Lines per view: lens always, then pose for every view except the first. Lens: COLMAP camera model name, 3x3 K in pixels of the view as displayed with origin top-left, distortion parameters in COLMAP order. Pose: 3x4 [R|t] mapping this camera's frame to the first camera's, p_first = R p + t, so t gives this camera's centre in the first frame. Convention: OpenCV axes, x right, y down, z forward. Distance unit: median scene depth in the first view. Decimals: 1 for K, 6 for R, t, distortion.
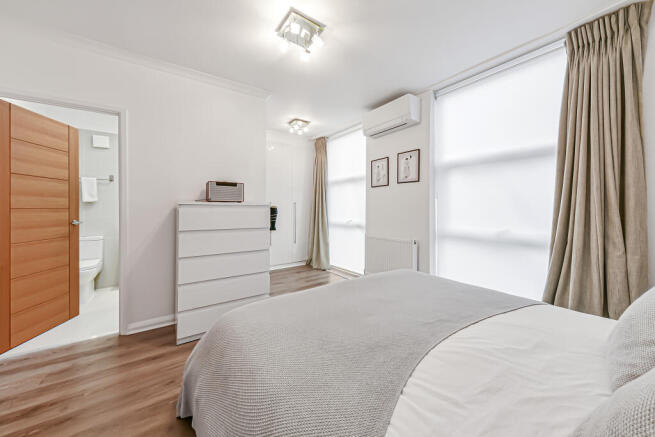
lens RADIAL K [[230.1, 0, 322.1], [0, 230.1, 206.1], [0, 0, 1]] dist [0.009868, -0.000156]
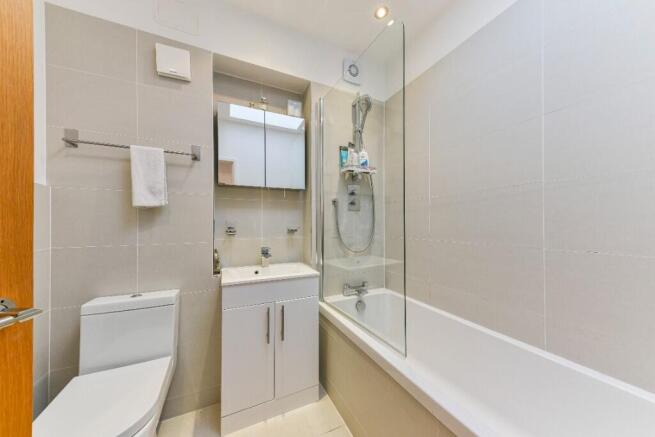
lens RADIAL K [[230.1, 0, 329.3], [0, 230.1, 219.1], [0, 0, 1]] dist [0.009868, -0.000156]
pose [[0.984784, 0.001029, -0.173779, -0.594345], [0.000766, 0.999947, 0.010262, -0.004000], [0.173781, -0.010239, 0.984731, 0.625168]]
